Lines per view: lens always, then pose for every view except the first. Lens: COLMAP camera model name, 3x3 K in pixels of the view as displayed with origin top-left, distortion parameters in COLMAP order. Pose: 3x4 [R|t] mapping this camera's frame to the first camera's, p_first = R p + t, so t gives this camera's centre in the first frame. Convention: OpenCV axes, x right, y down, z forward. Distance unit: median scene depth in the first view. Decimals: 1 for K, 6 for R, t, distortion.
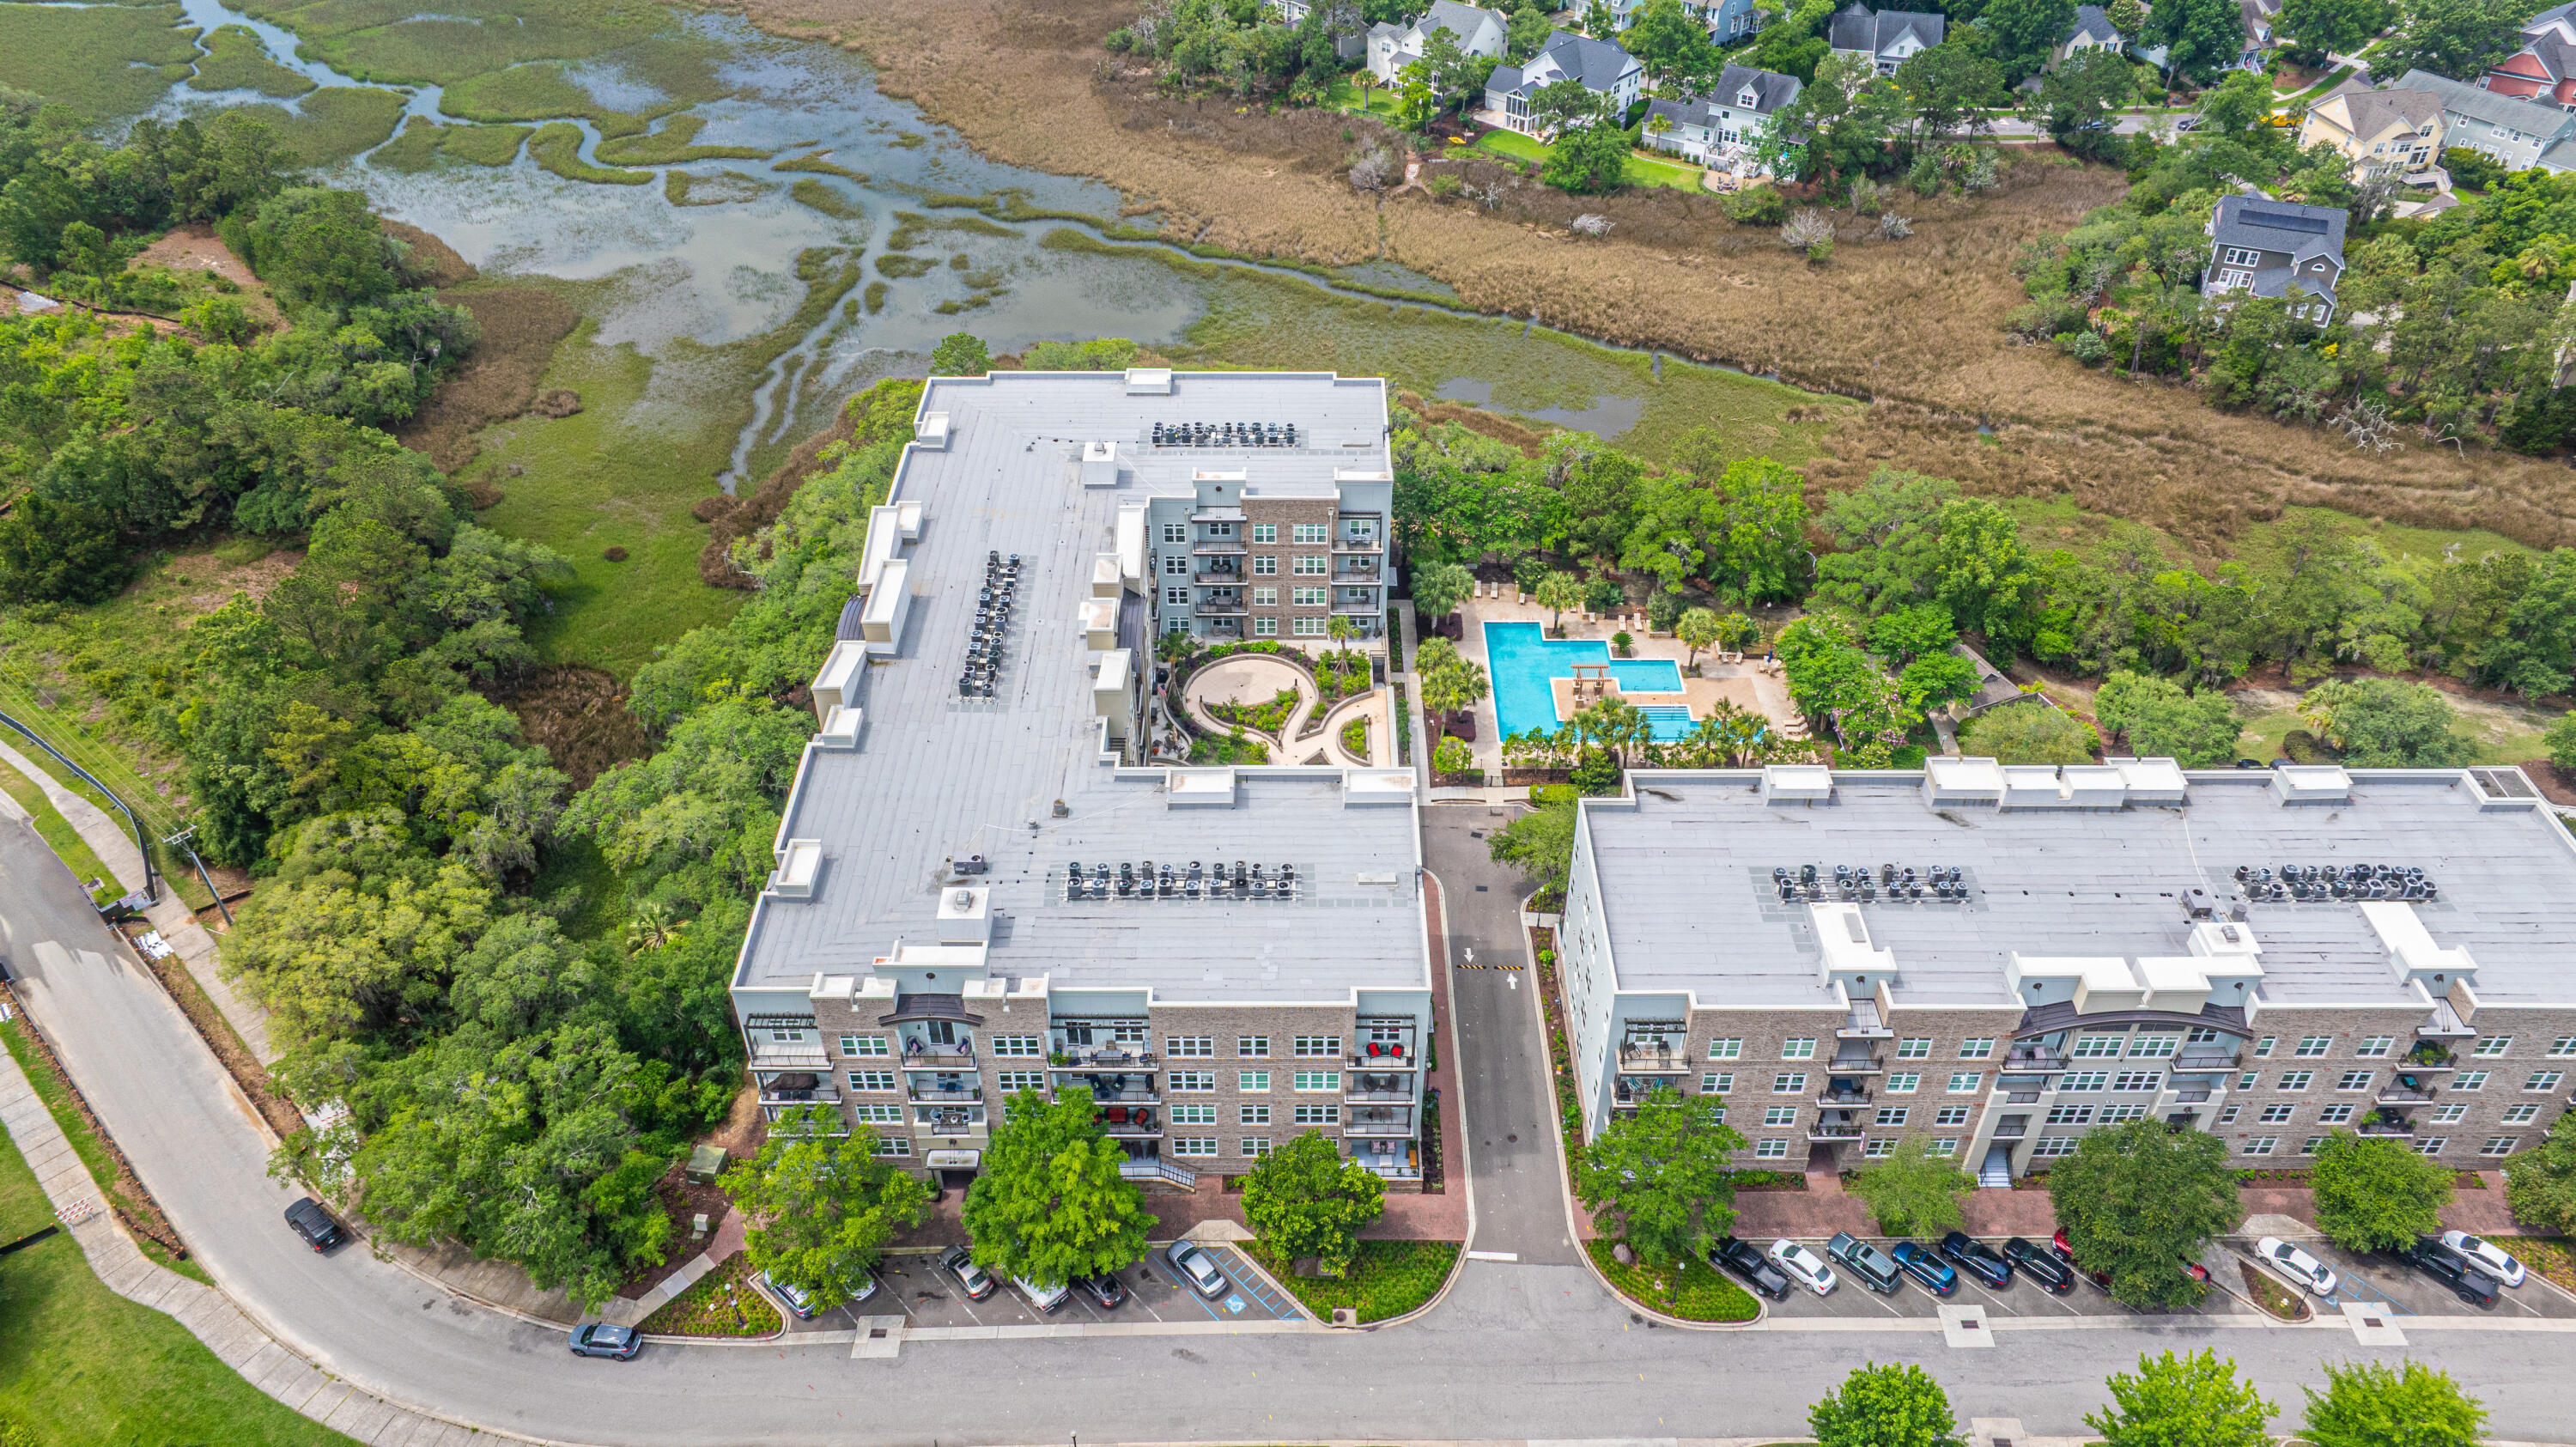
lens RADIAL K [[1811.2, 0, 1301.6], [0, 1811.2, 707.8], [0, 0, 1]] dist [-0.026645, 0.014087]
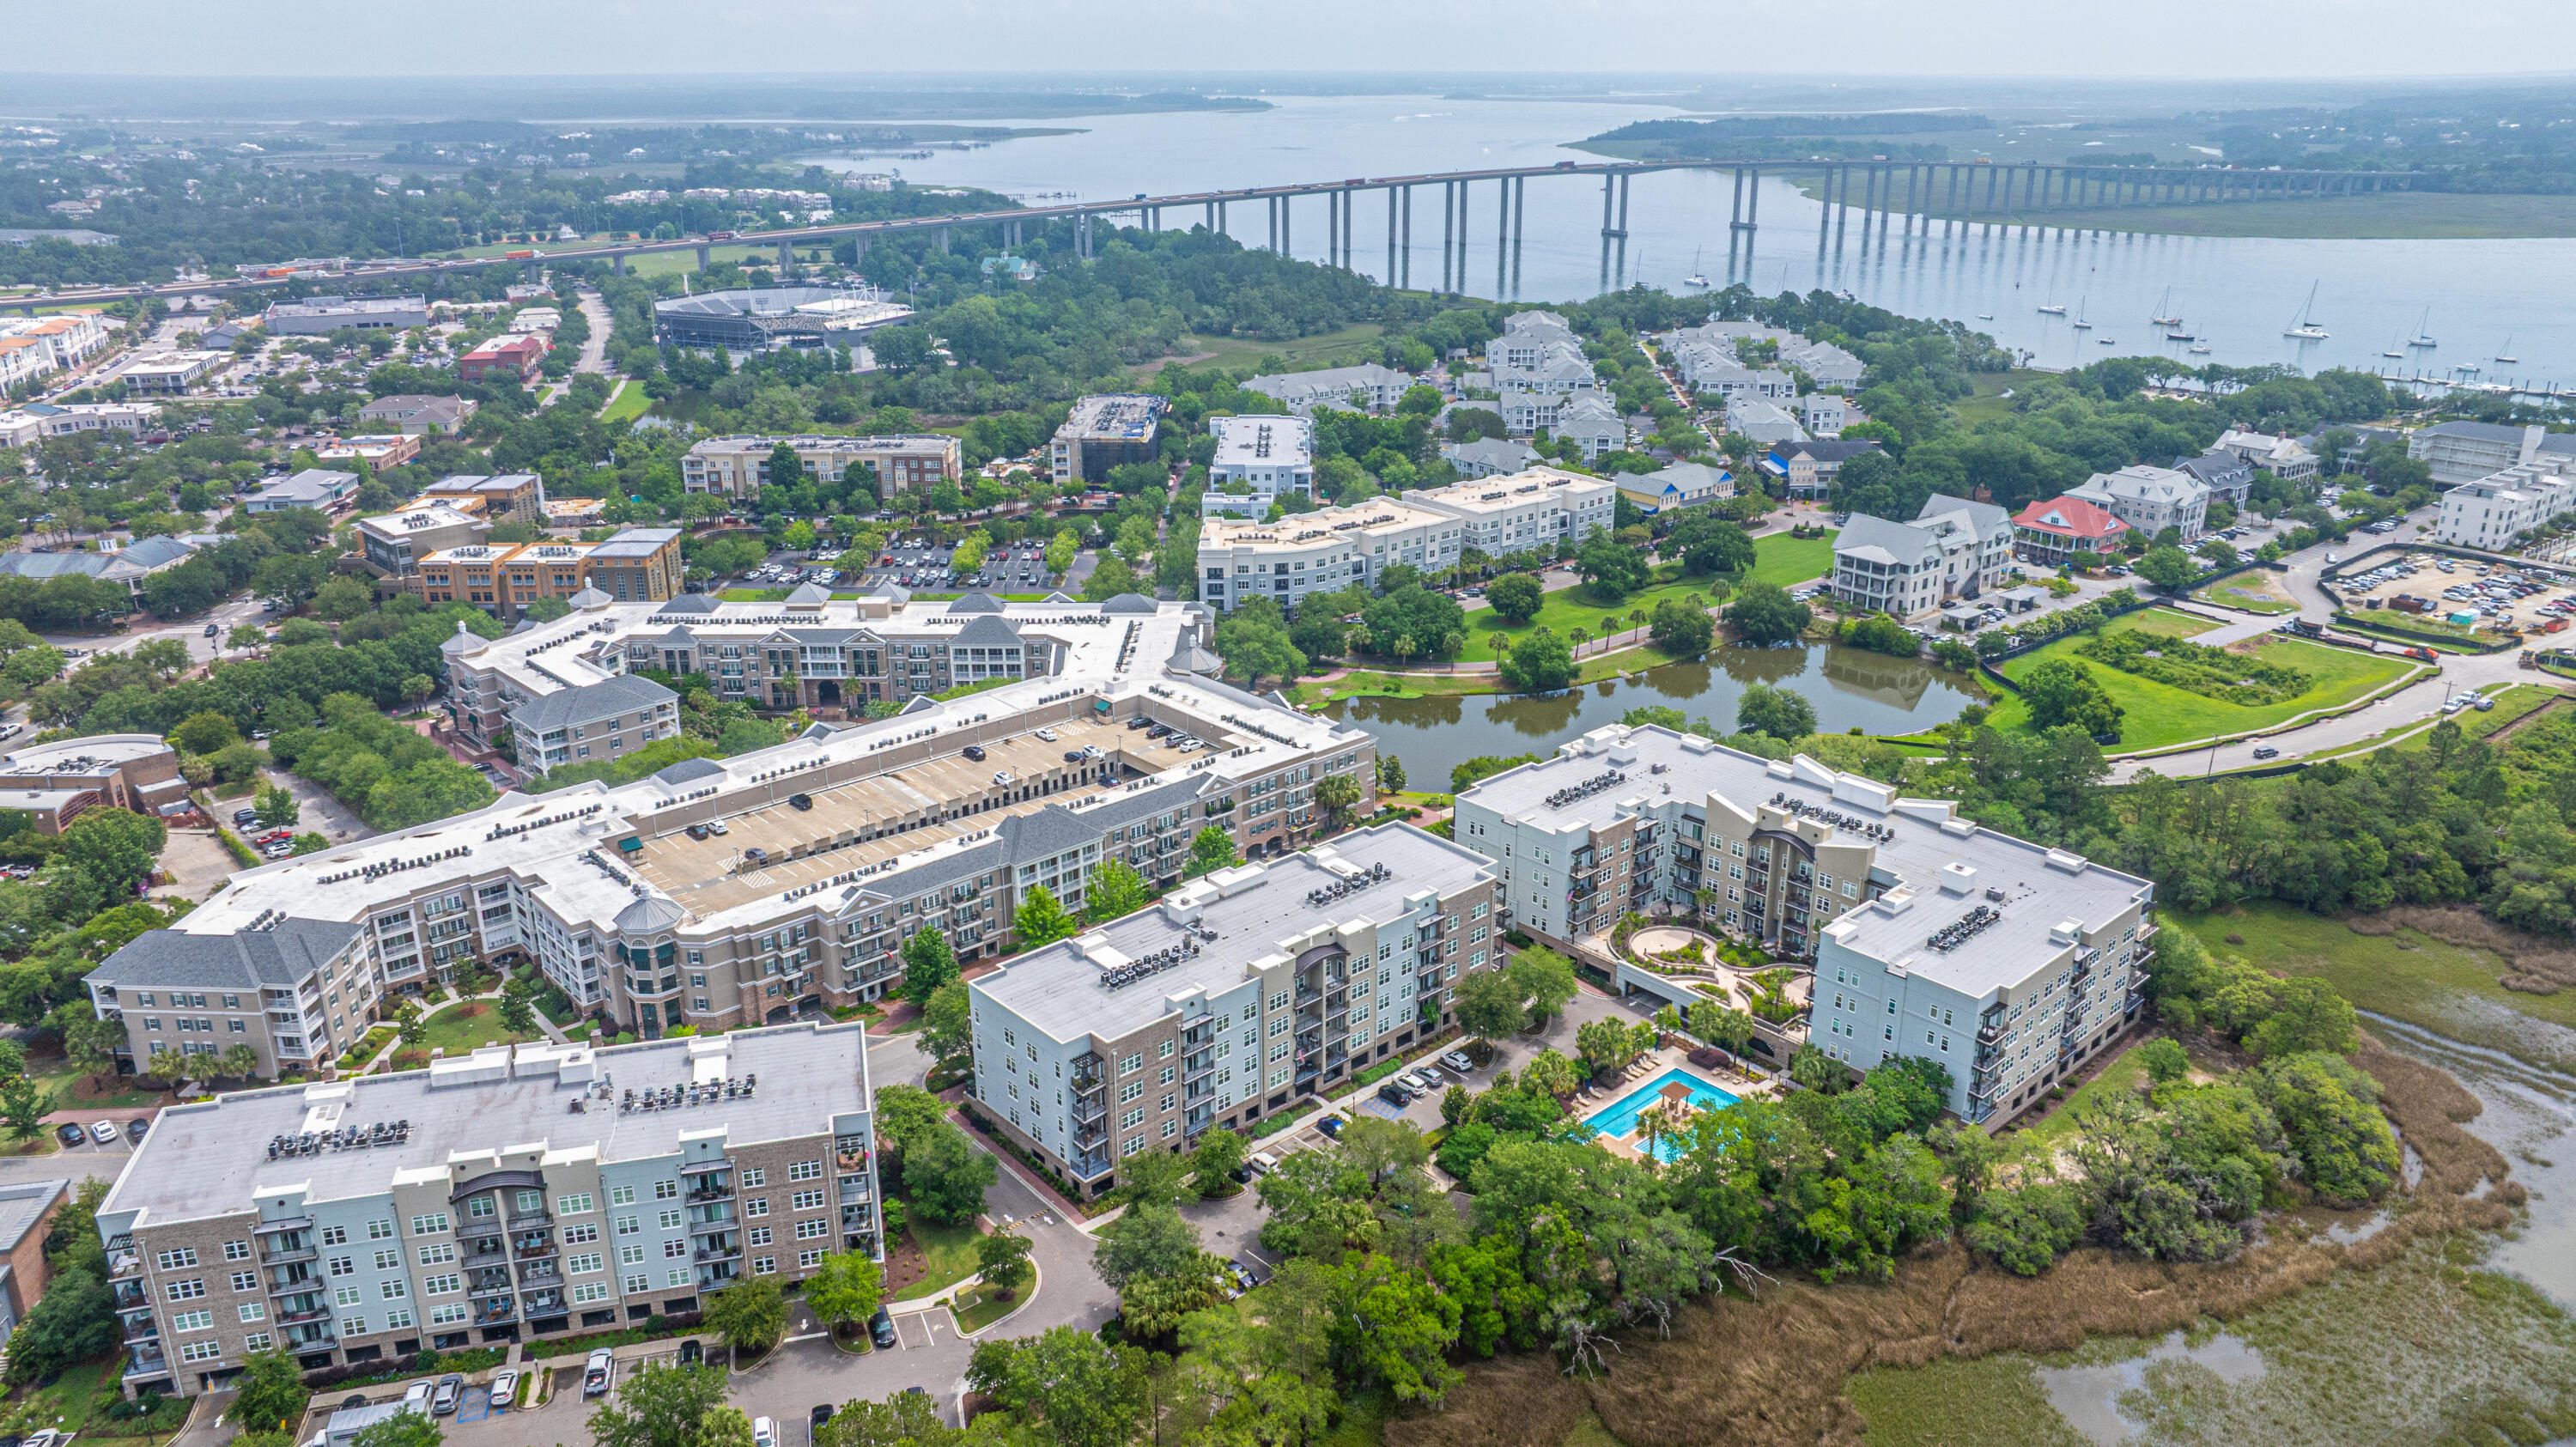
lens RADIAL K [[1805.6, 0, 1300.4], [0, 1805.6, 719.6], [0, 0, 1]] dist [-0.021369, -0.000153]
pose [[-0.743226, 0.228411, -0.628843, 1.137756], [-0.418713, 0.574290, 0.703471, -0.989668], [0.521819, 0.786142, -0.331189, 1.111843]]
